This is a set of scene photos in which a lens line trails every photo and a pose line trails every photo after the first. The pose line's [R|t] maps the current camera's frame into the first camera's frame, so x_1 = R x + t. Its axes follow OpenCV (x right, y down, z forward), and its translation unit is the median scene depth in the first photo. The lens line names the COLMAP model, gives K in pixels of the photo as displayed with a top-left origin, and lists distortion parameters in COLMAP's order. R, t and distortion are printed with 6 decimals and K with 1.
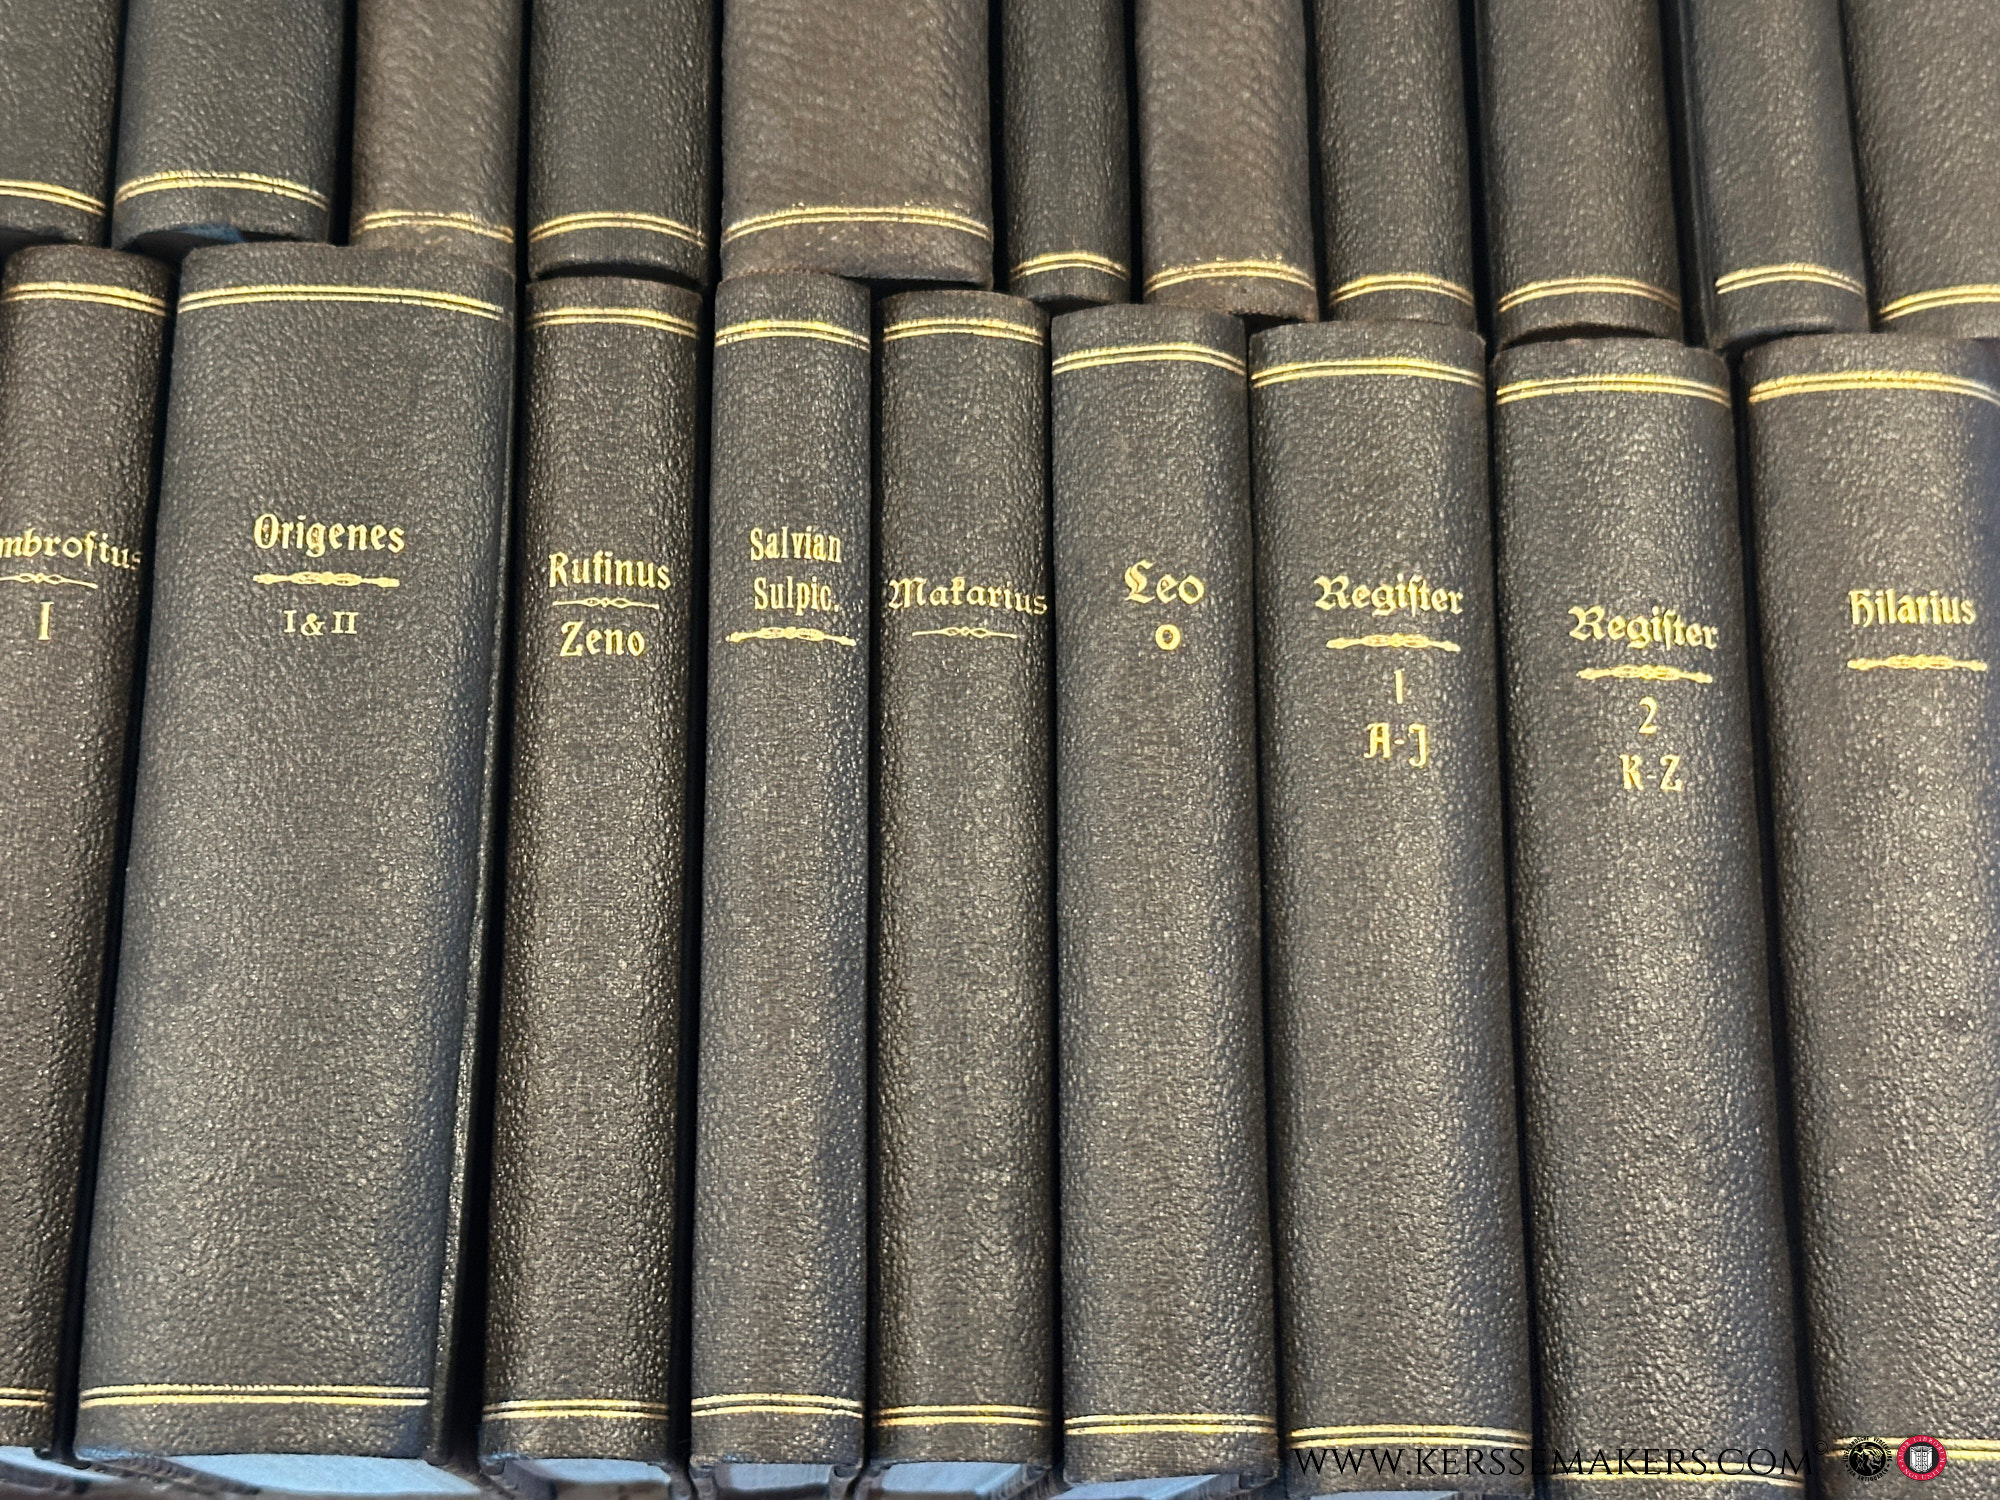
lens RADIAL K [[2771.5, 0, 1000.0], [0, 2771.5, 750.0], [0, 0, 1]] dist [0.161739, -0.299307]
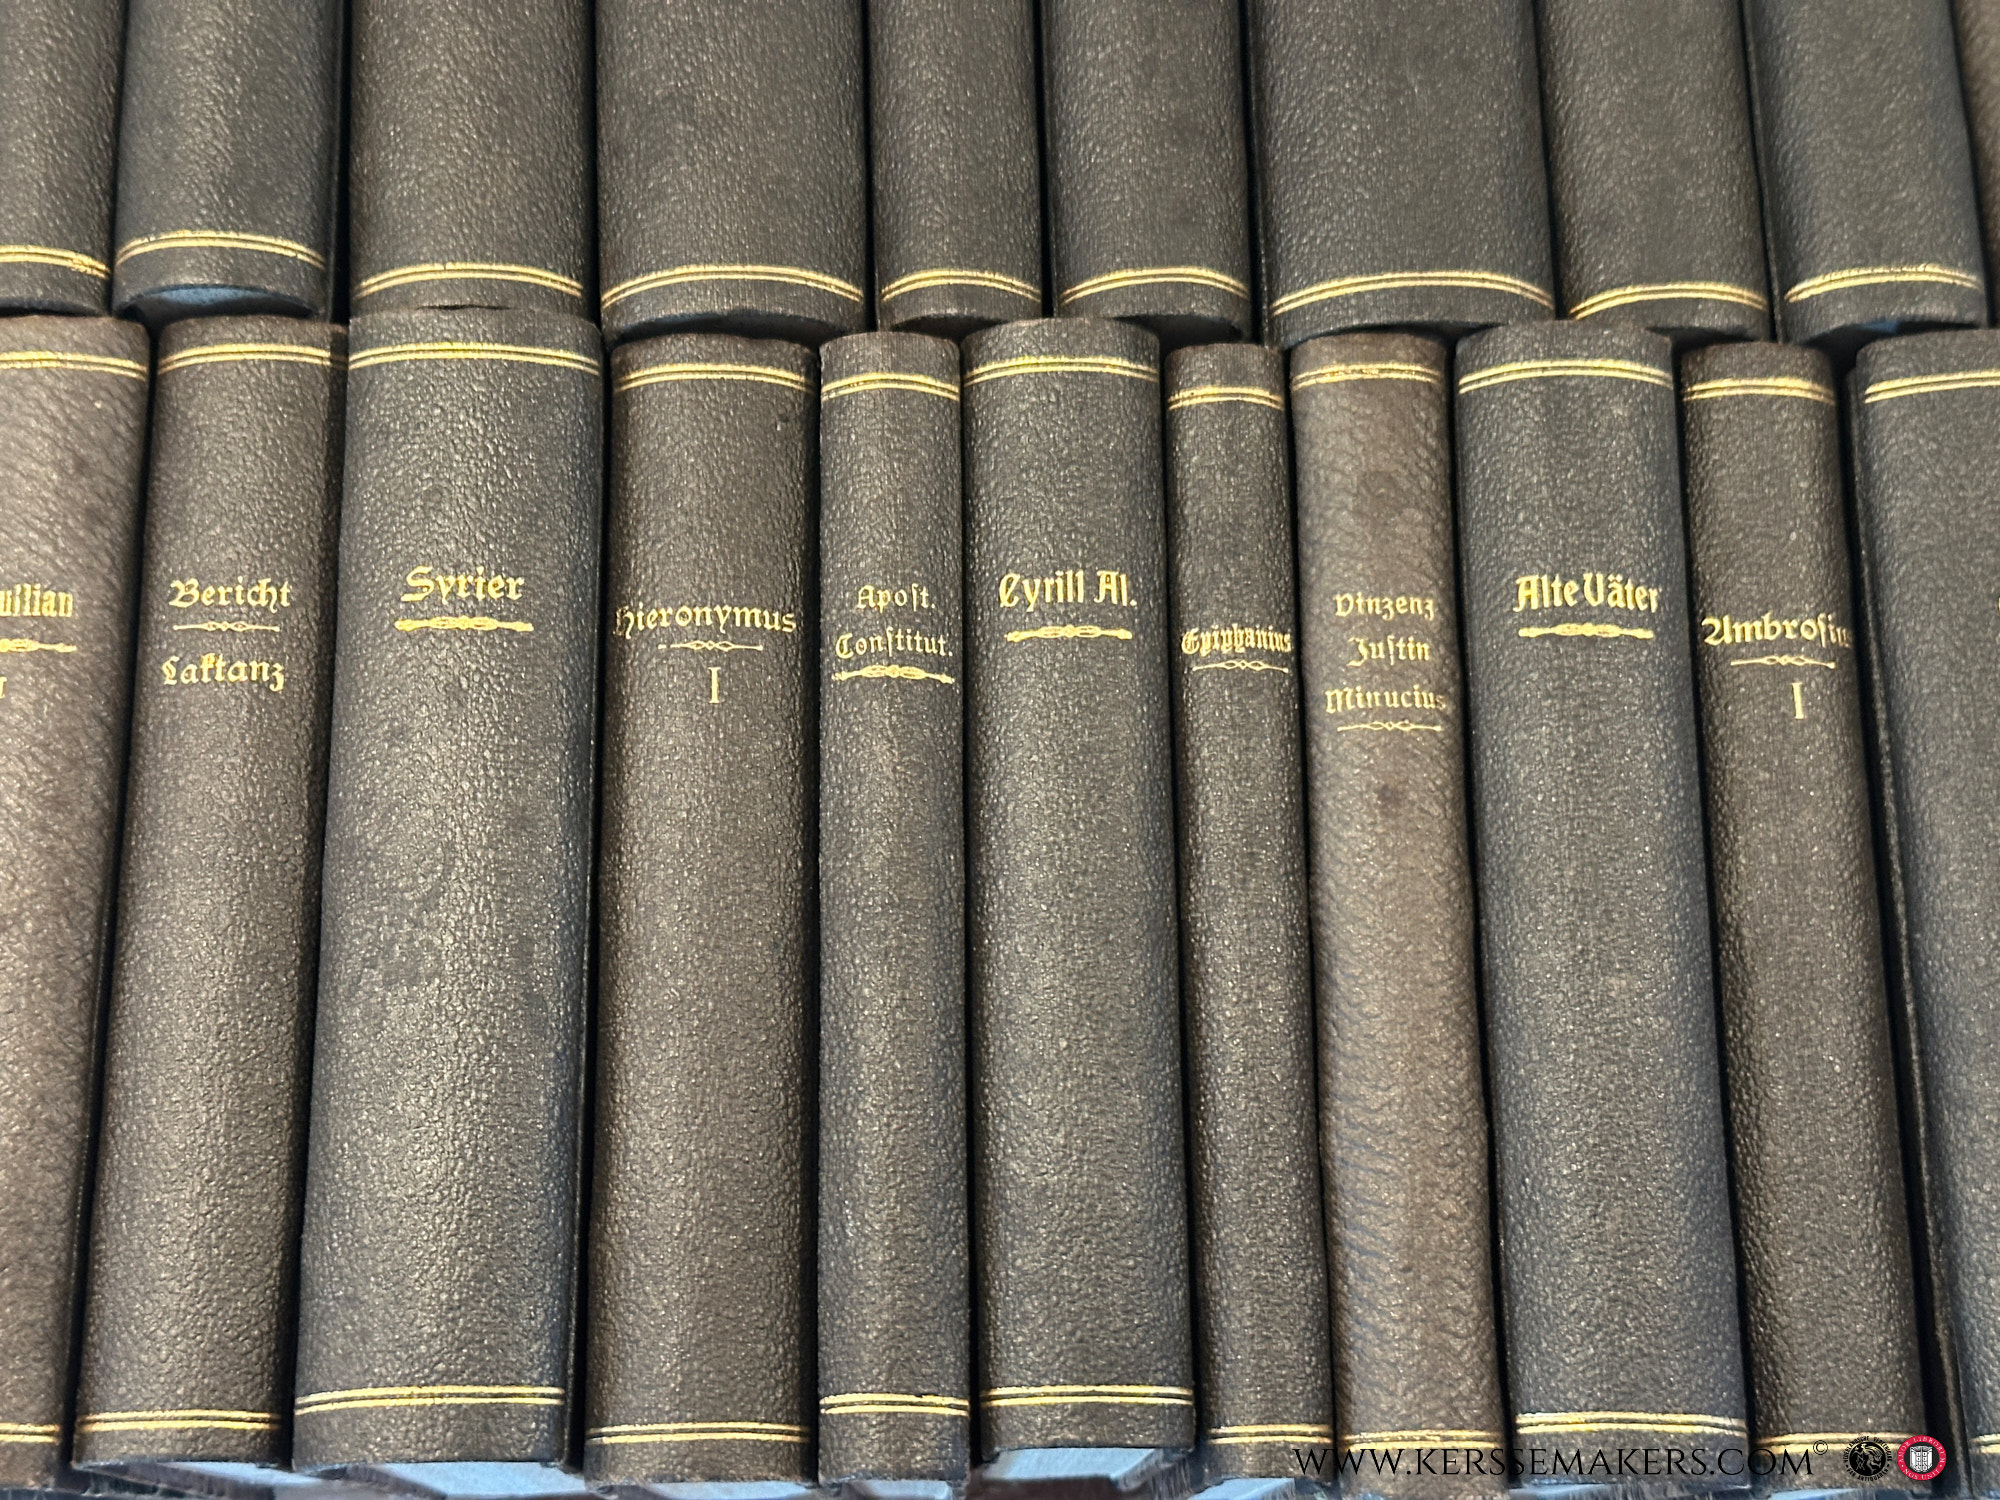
lens RADIAL K [[2771.5, 0, 1000.0], [0, 2771.5, 750.0], [0, 0, 1]] dist [0.161739, -0.299307]
pose [[0.998766, -0.024963, -0.042936, -0.581291], [0.024323, 0.999586, -0.015350, -0.018184], [0.043301, 0.014287, 0.998960, -0.059540]]
